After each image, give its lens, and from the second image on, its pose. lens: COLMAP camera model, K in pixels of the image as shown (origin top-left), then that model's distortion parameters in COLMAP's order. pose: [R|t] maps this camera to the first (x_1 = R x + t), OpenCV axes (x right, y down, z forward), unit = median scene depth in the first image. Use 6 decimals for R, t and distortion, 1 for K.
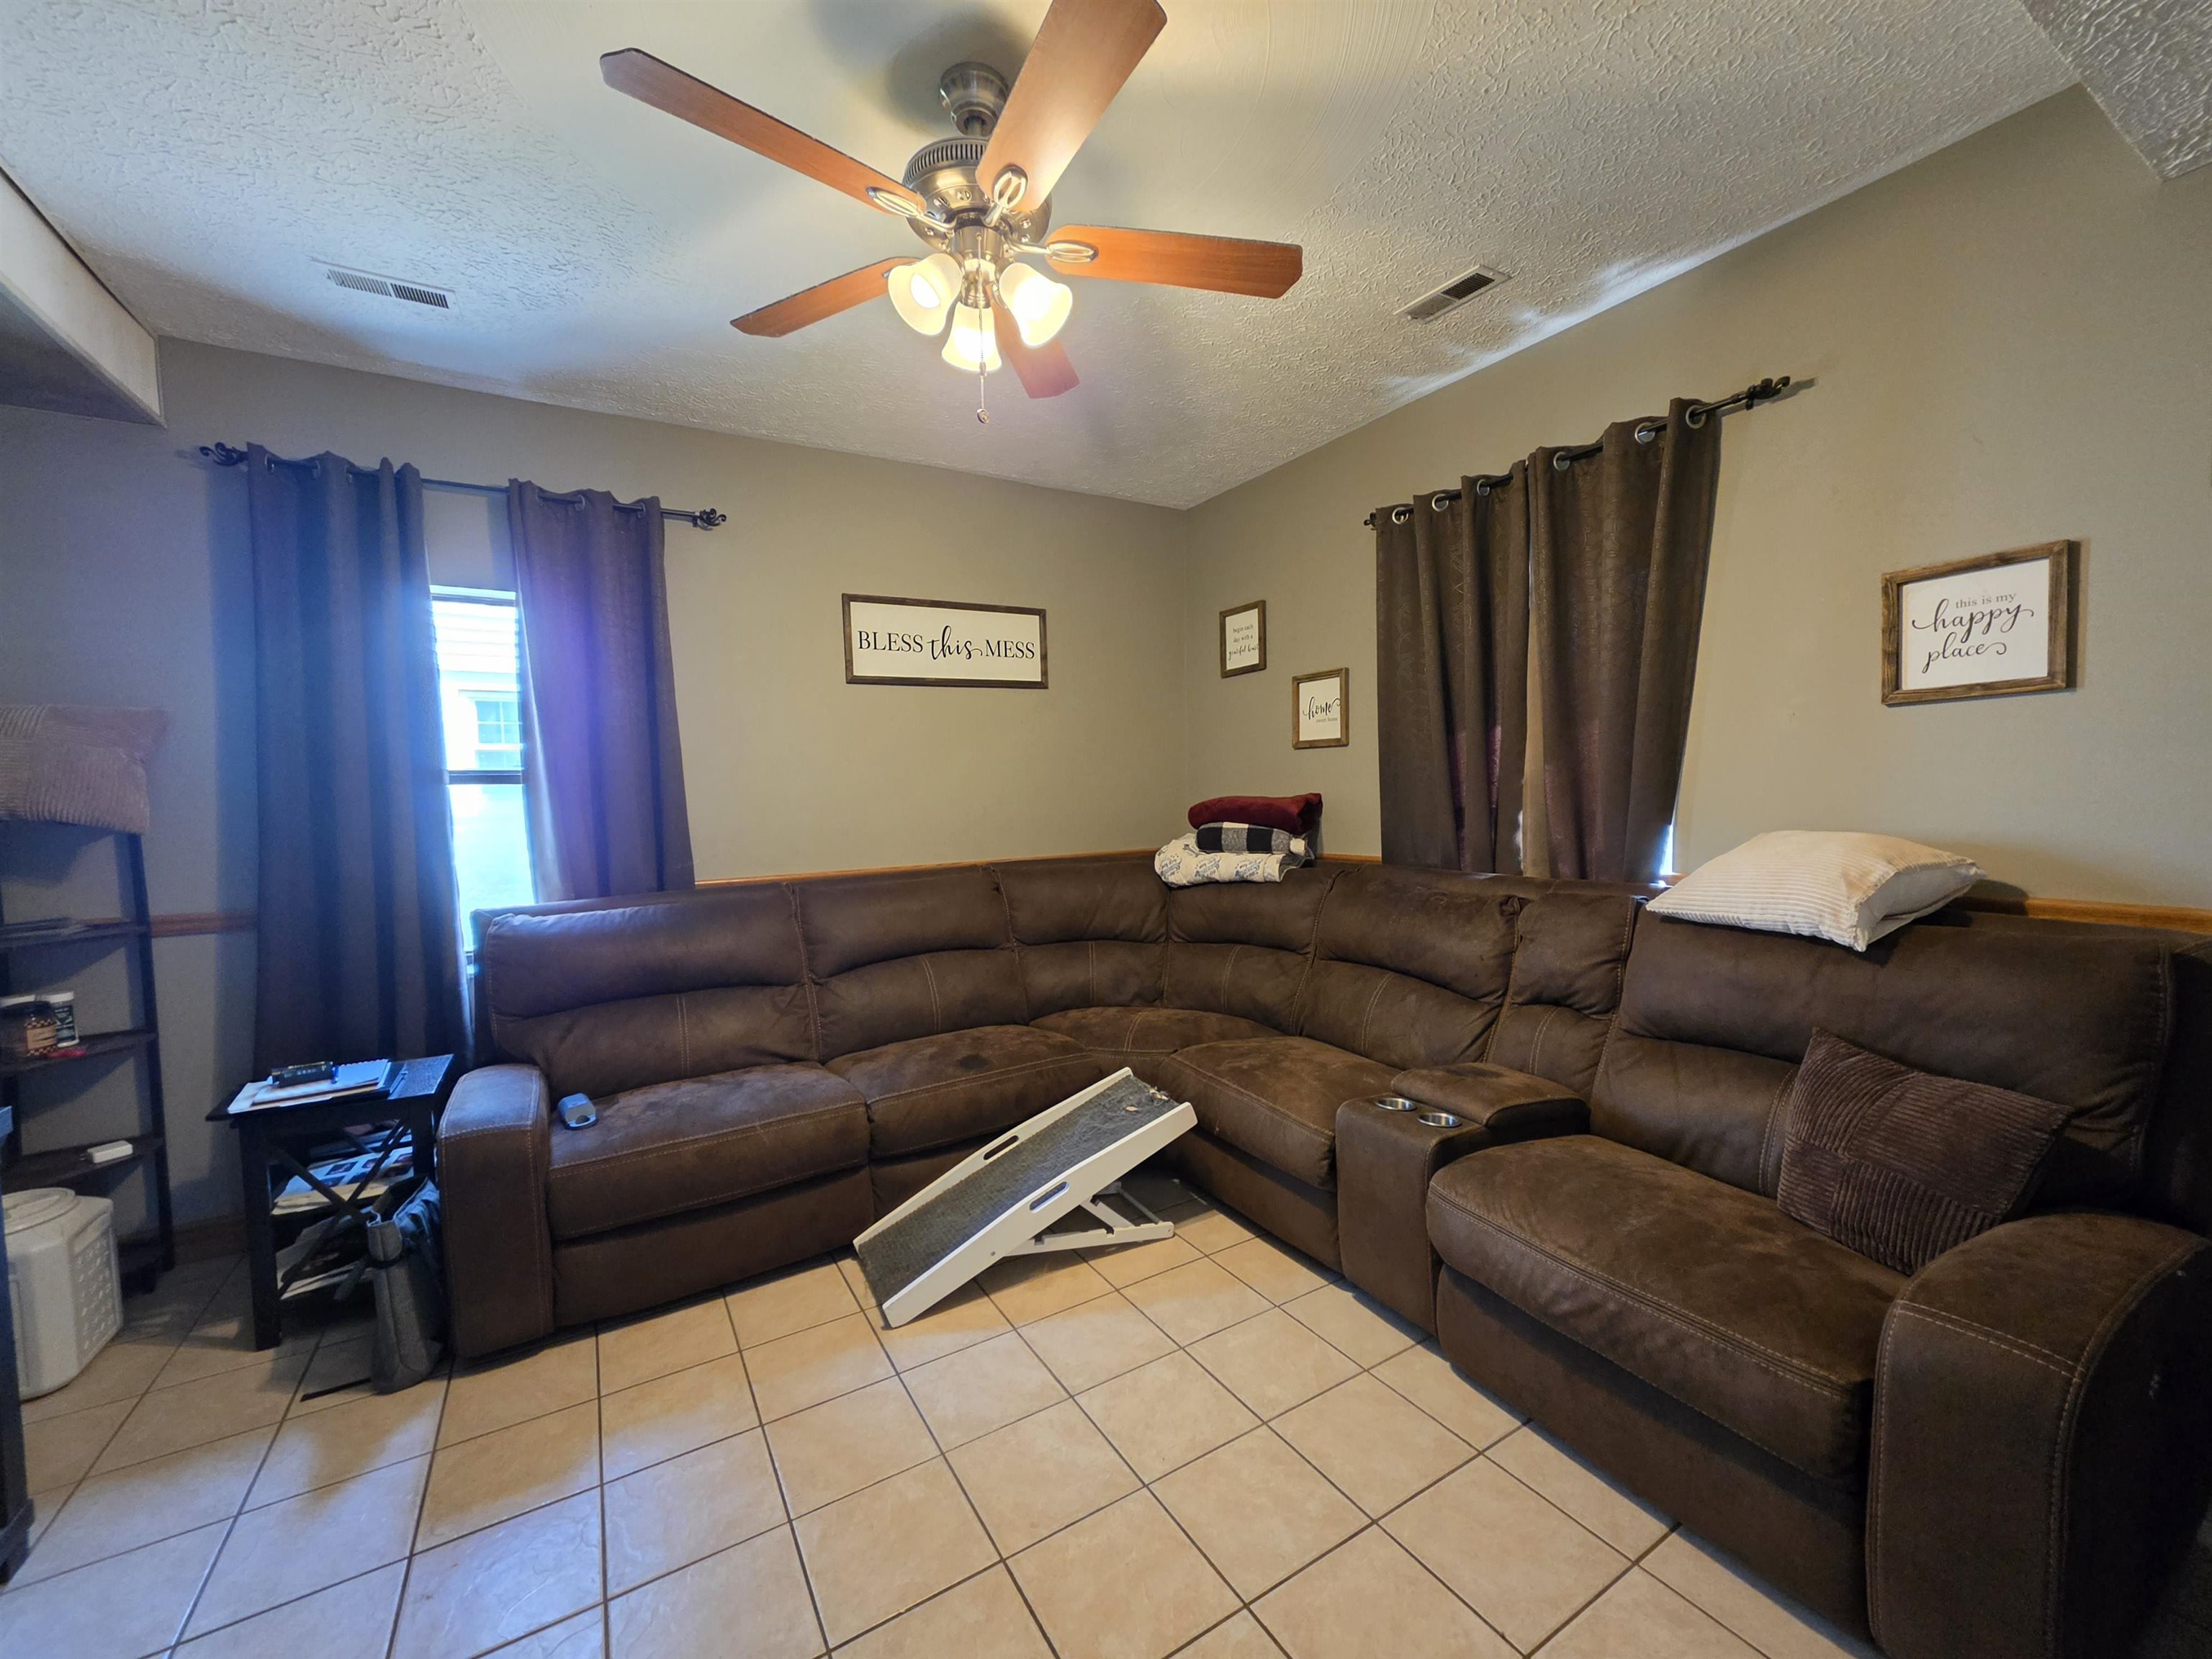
lens RADIAL K [[877.6, 0, 1117.4], [0, 877.6, 835.5], [0, 0, 1]] dist [0.000560, 0.000031]
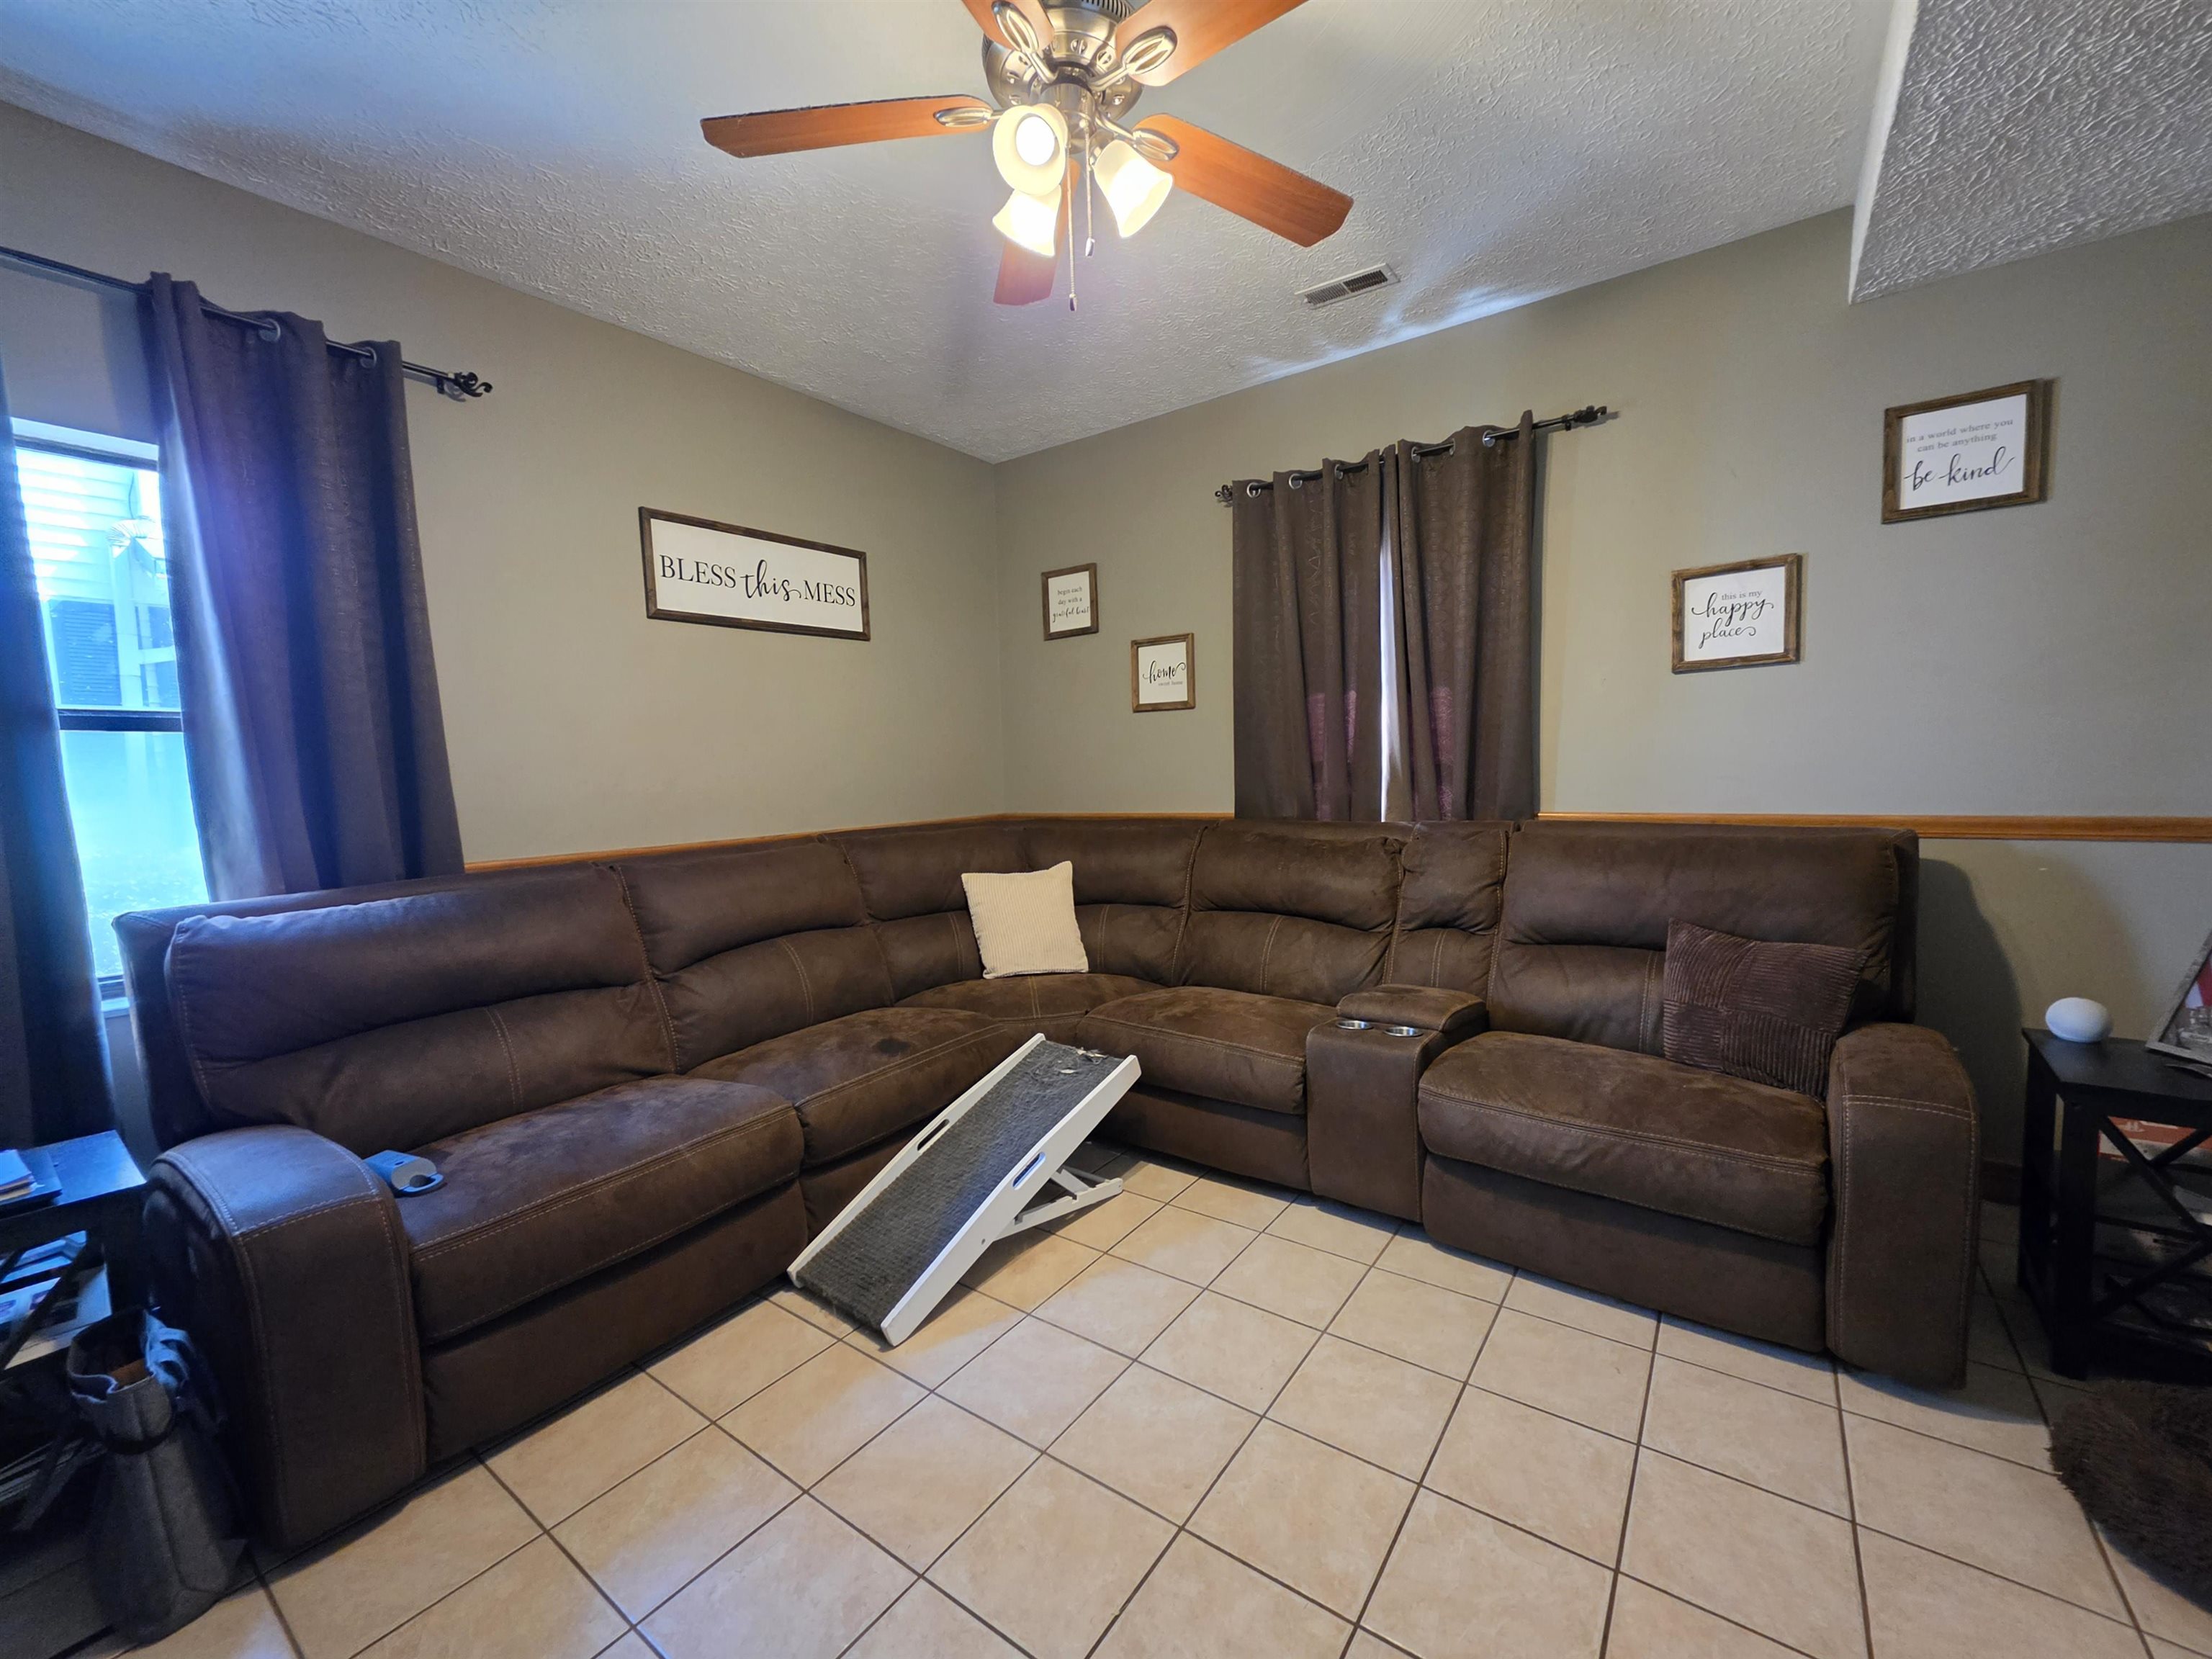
lens RADIAL K [[880.5, 0, 1121.2], [0, 880.5, 836.0], [0, 0, 1]] dist [0.000448, 0.000151]
pose [[0.919800, -0.033419, 0.390962, -0.310752], [0.027692, 0.999411, 0.020279, 0.034762], [-0.391409, -0.007826, 0.920184, 0.092084]]
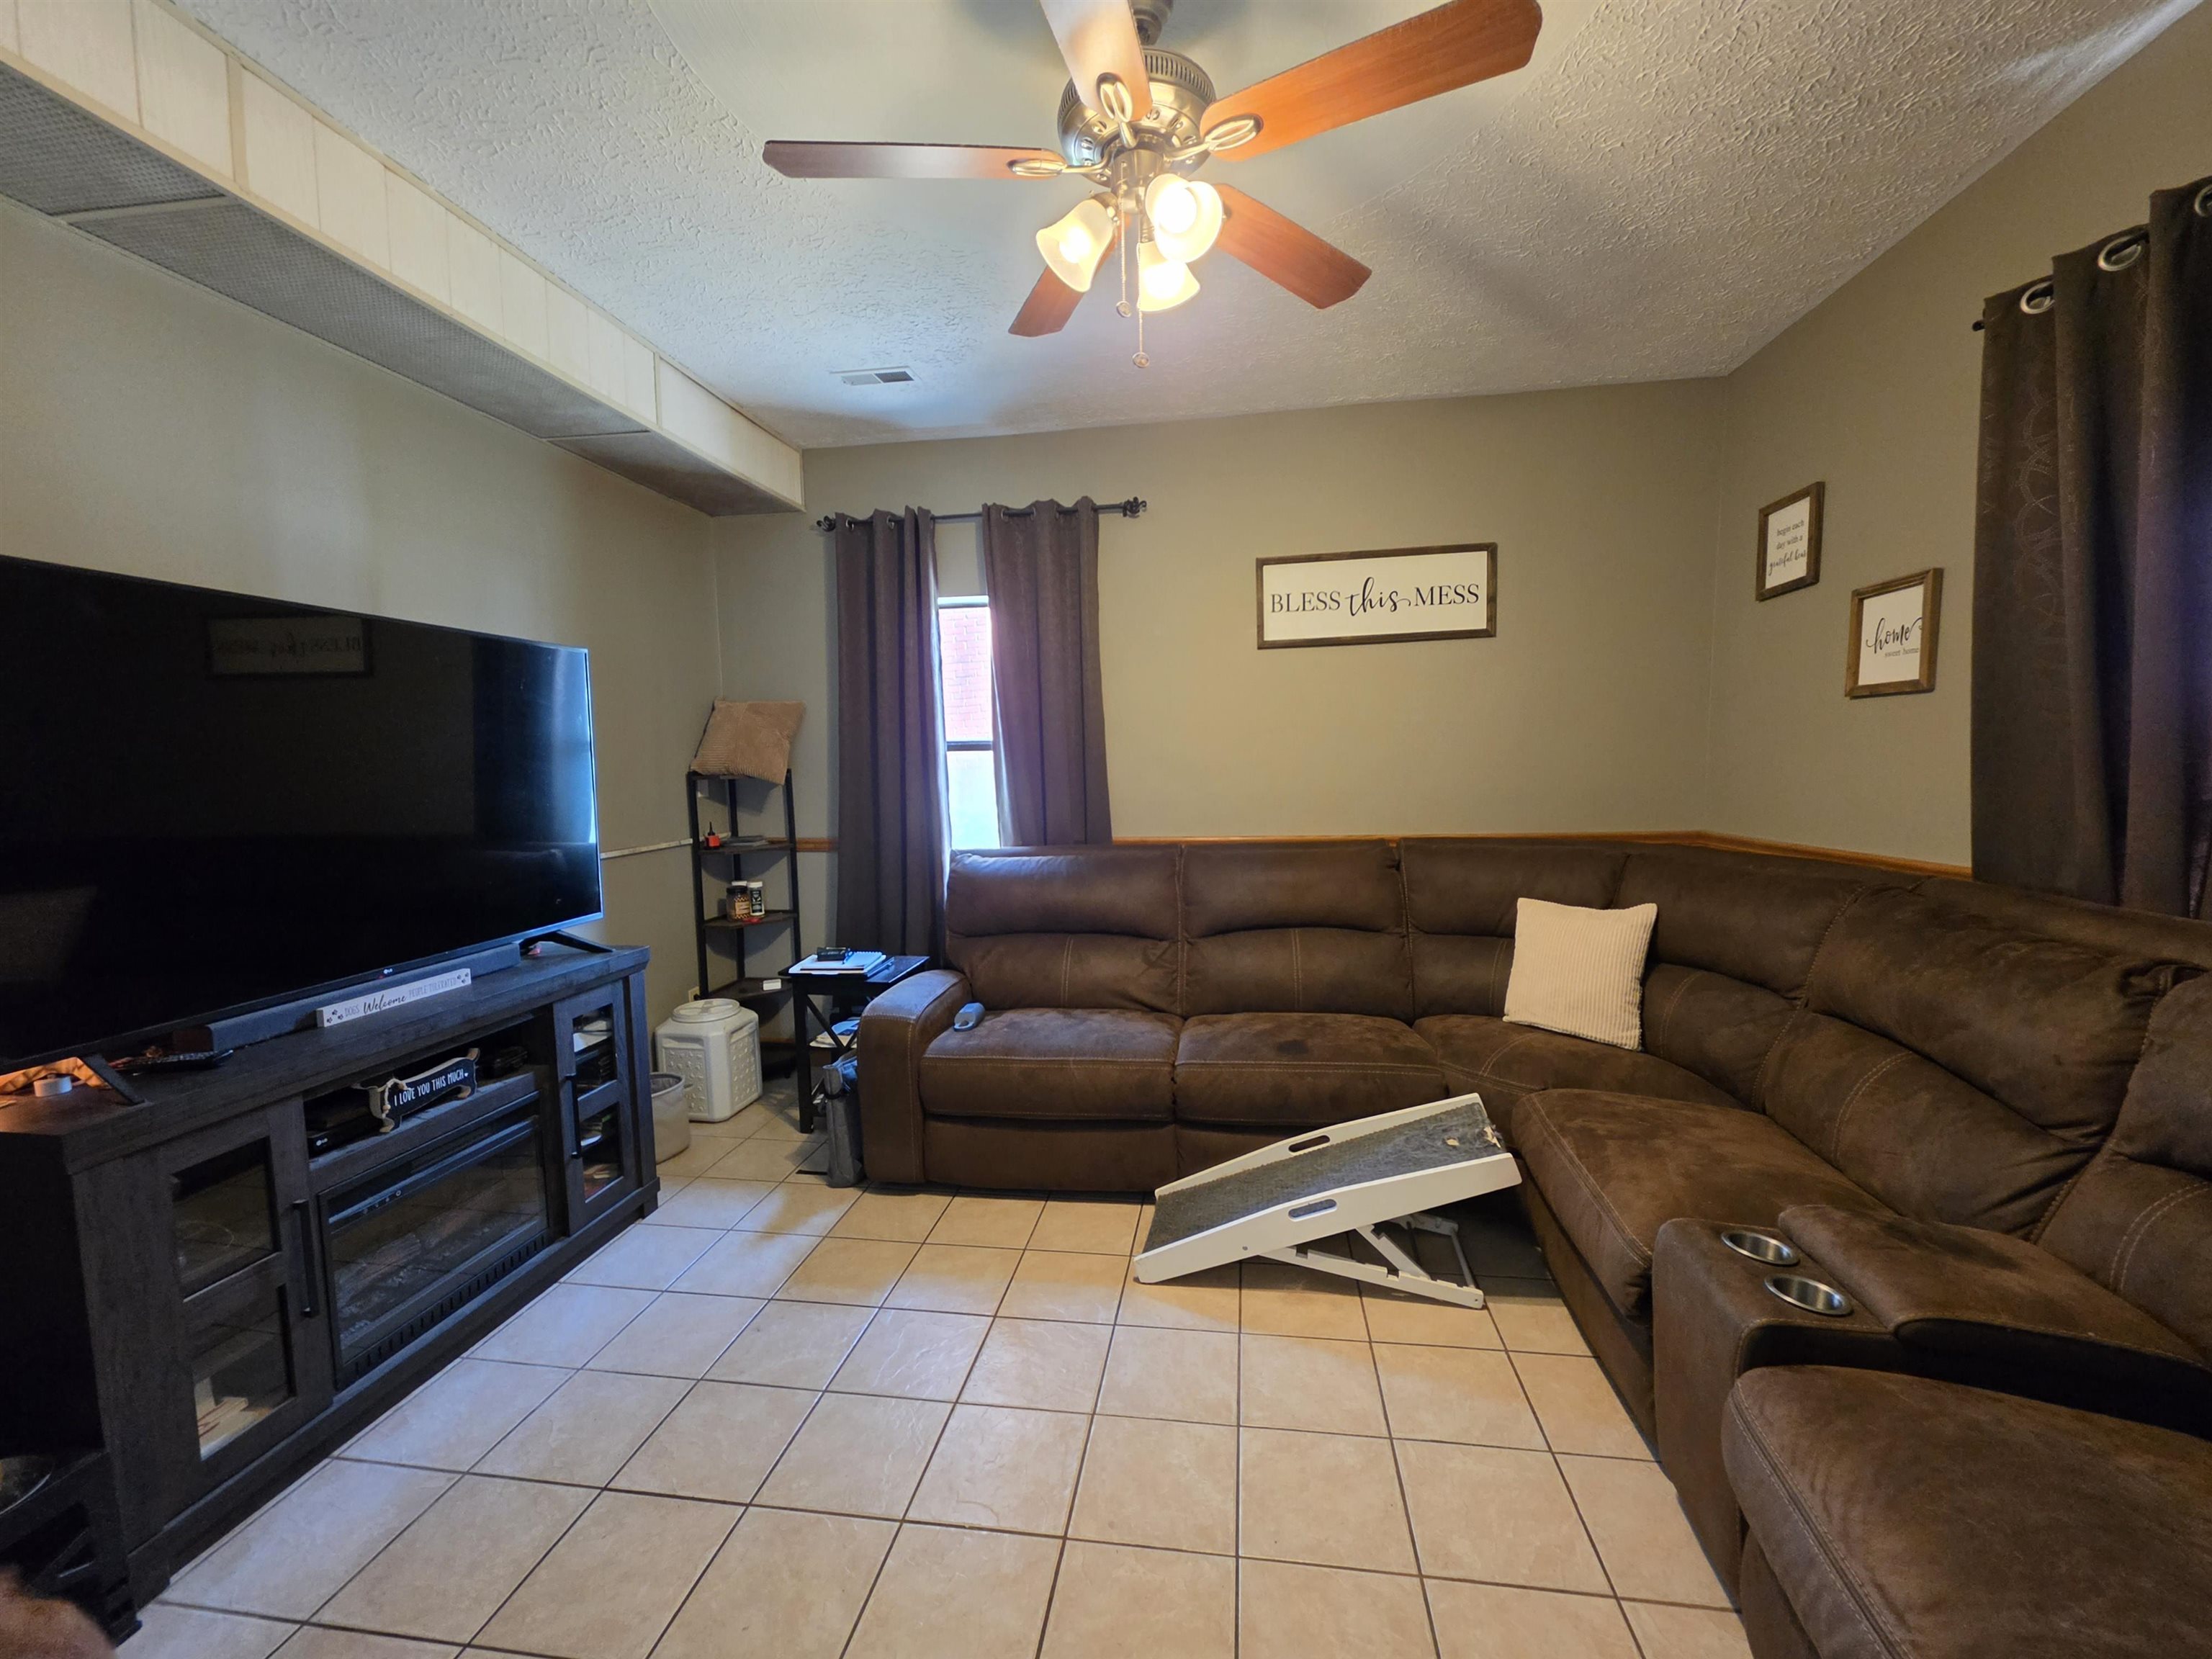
lens RADIAL K [[877.6, 0, 1117.4], [0, 877.6, 835.5], [0, 0, 1]] dist [0.000560, 0.000031]
pose [[0.771288, 0.062884, -0.633372, 0.289802], [-0.033501, 0.997739, 0.058264, -0.019422], [0.635604, -0.023720, 0.771651, 0.165262]]
